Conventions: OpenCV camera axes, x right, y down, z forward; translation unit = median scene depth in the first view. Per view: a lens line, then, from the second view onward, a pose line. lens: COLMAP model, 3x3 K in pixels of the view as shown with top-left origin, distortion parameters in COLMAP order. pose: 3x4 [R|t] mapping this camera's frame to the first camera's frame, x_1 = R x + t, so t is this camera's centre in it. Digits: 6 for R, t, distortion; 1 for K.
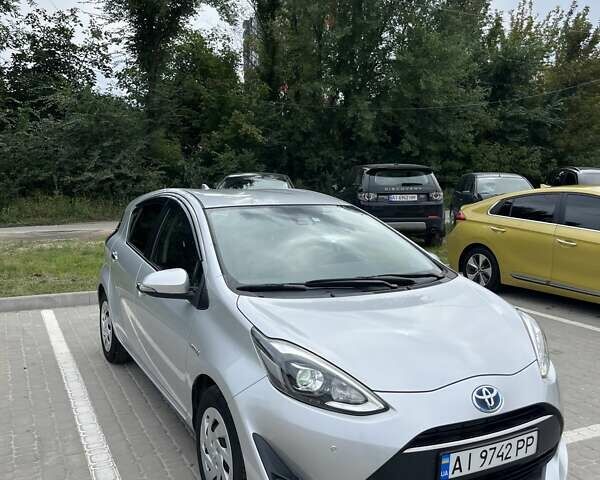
lens RADIAL K [[570.1, 0, 300.0], [0, 570.1, 240.0], [0, 0, 1]] dist [-0.008466, -0.014910]
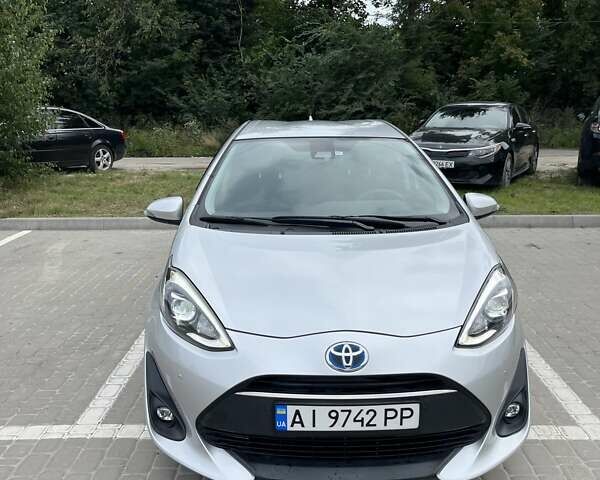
lens RADIAL K [[568.2, 0, 300.0], [0, 568.2, 240.0], [0, 0, 1]] dist [0.045205, -0.012780]
pose [[0.906744, 0.079948, -0.414034, 0.621657], [-0.031123, 0.991873, 0.123366, -0.014129], [0.420532, -0.098975, 0.901863, 0.170540]]
